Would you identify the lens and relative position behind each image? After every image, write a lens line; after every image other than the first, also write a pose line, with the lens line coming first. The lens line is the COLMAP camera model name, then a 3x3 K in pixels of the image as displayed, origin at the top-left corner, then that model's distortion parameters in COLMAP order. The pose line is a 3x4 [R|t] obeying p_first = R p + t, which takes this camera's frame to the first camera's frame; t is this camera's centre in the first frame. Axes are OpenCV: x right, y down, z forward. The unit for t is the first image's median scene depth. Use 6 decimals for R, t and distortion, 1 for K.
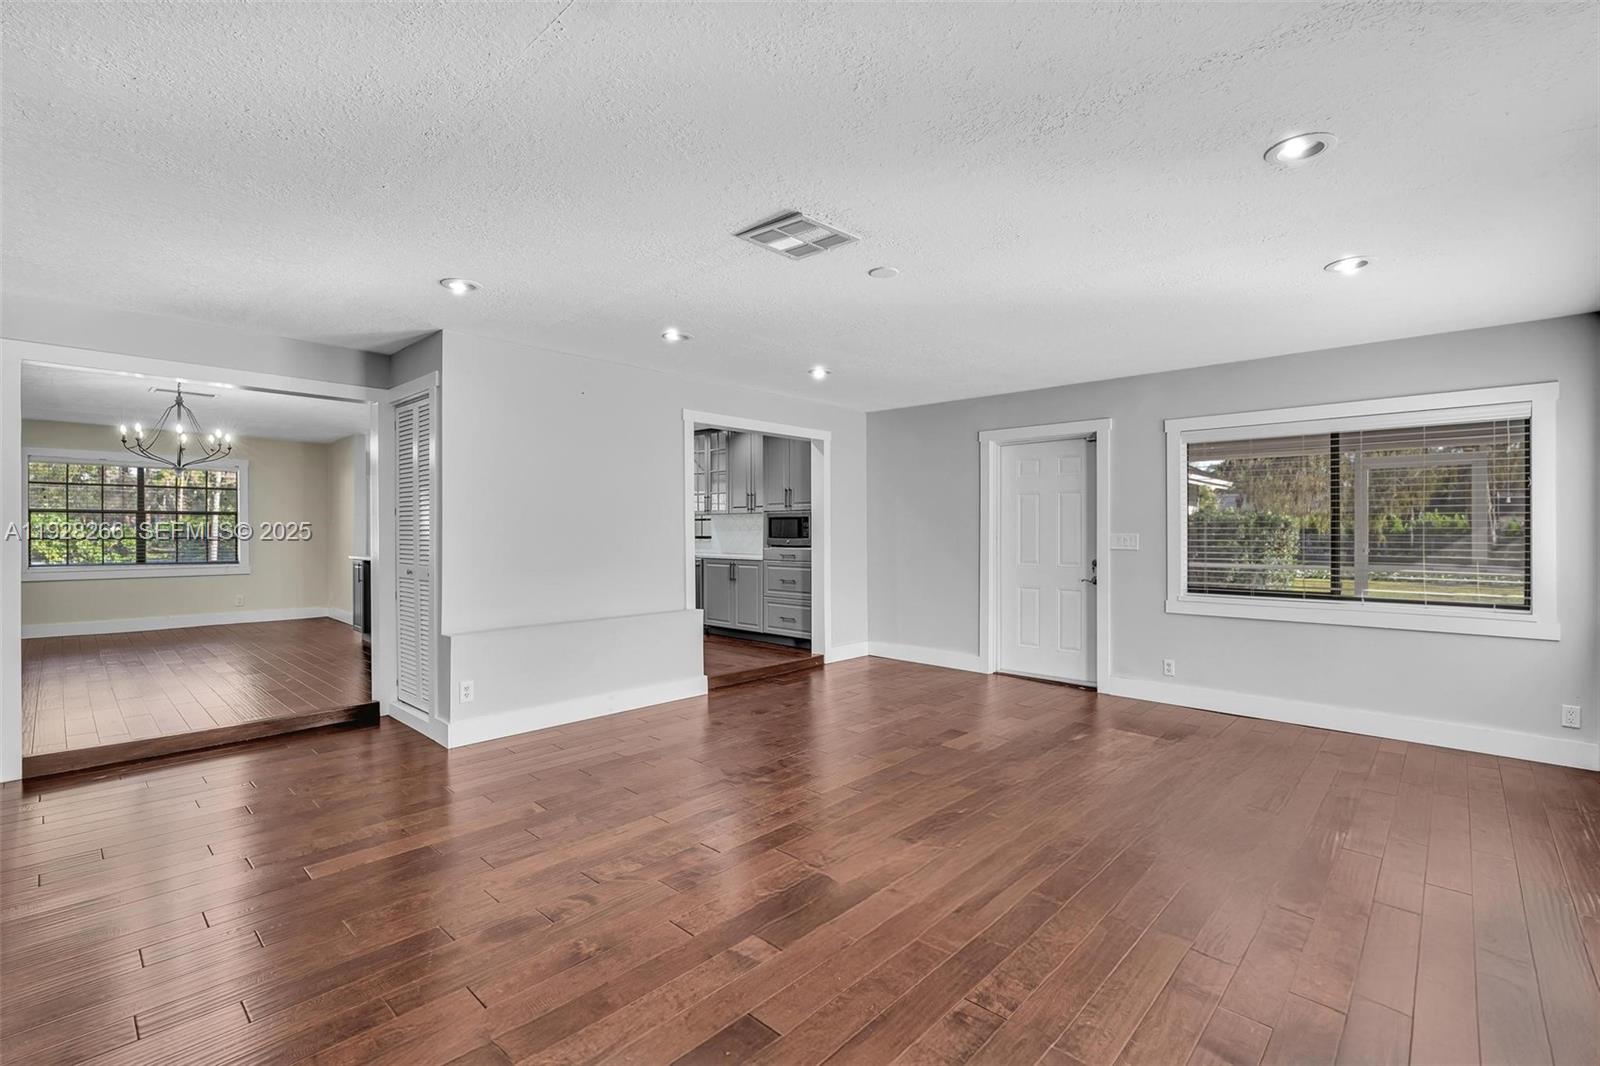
lens RADIAL K [[714.0, 0, 798.6], [0, 714.0, 528.3], [0, 0, 1]] dist [-0.009046, 0.002867]
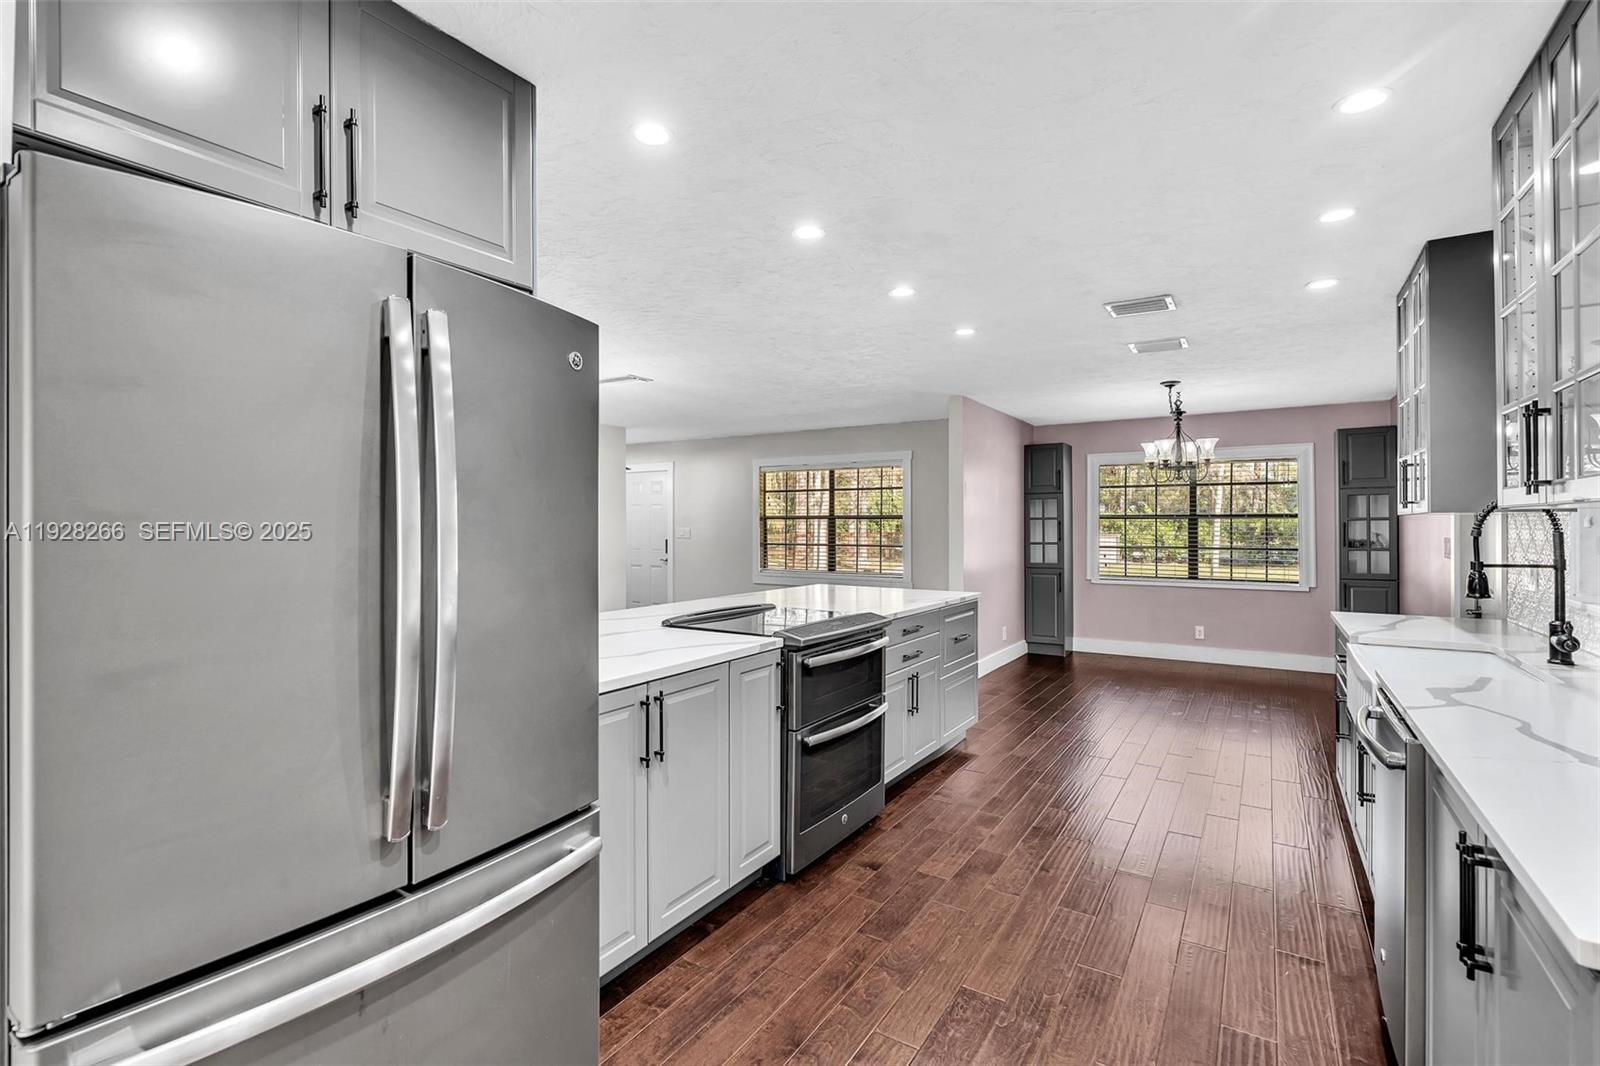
lens RADIAL K [[729.8, 0, 795.8], [0, 729.8, 526.3], [0, 0, 1]] dist [-0.009943, 0.001516]
pose [[0.192860, 0.003657, -0.981219, 0.023860], [0.002393, 0.999988, 0.004197, -0.017506], [0.981223, -0.003158, 0.192849, 0.915223]]
